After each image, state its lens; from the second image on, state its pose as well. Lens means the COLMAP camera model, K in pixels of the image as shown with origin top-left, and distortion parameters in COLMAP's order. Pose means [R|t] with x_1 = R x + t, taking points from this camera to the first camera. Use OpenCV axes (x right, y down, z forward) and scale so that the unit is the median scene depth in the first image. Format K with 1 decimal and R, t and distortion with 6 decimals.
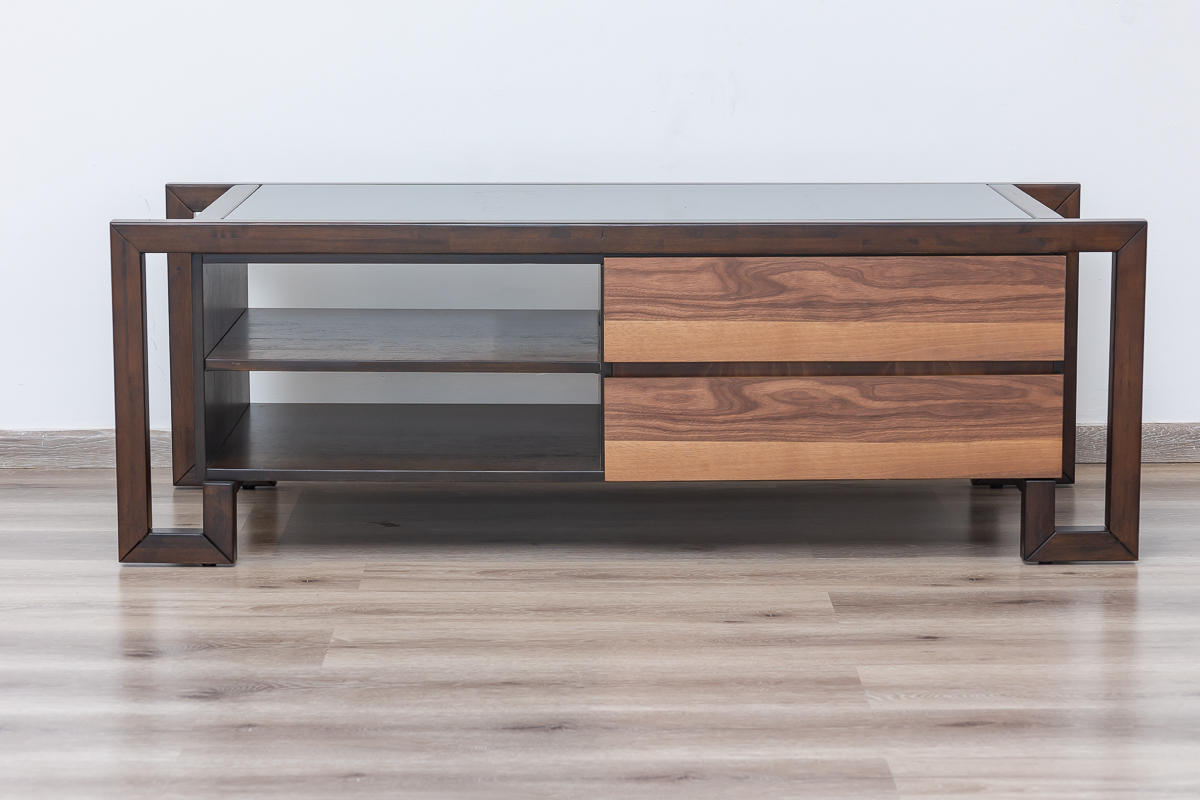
lens RADIAL K [[3365.0, 0, 607.6], [0, 3365.0, 402.9], [0, 0, 1]] dist [0.057910, 0.000000]
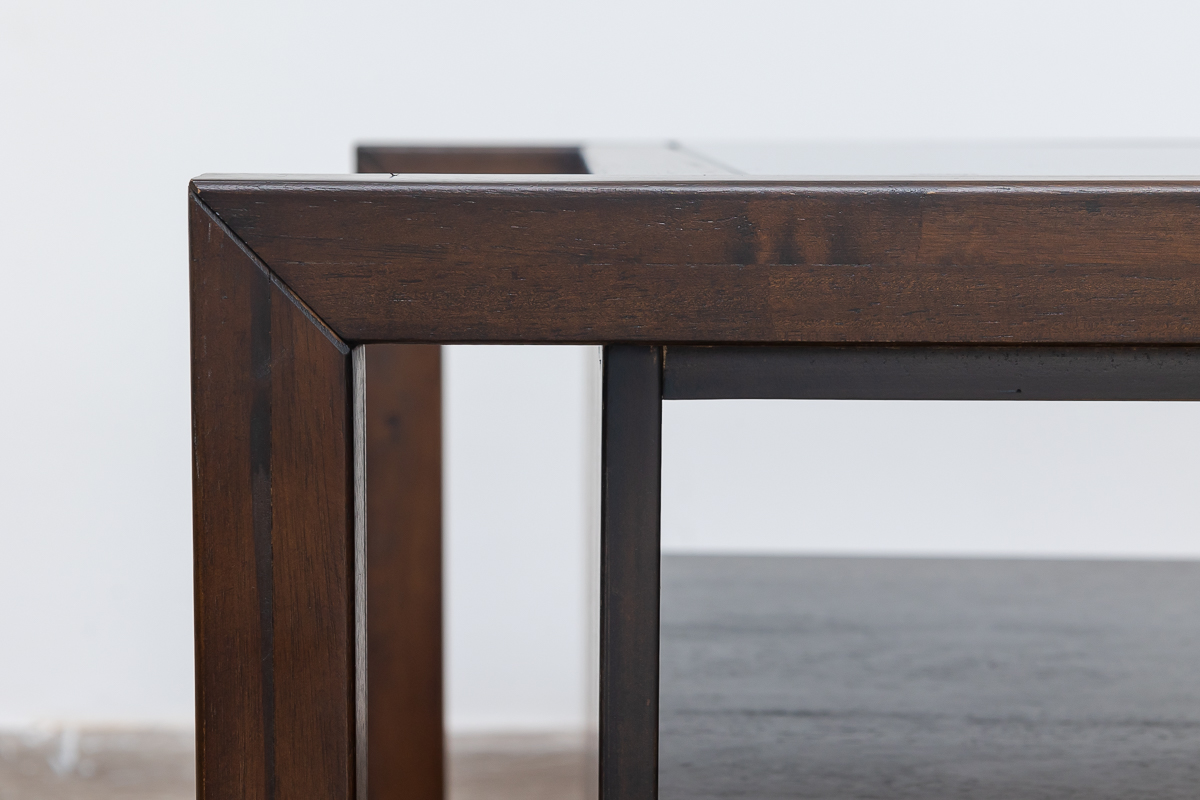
lens RADIAL K [[2694.1, 0, 599.2], [0, 2694.1, 398.9], [0, 0, 1]] dist [0.078713, 0.000000]
pose [[0.999977, 0.003874, 0.005611, -0.035965], [-0.003755, 0.999771, -0.021069, -0.010964], [-0.005691, 0.021048, 0.999762, 0.243497]]
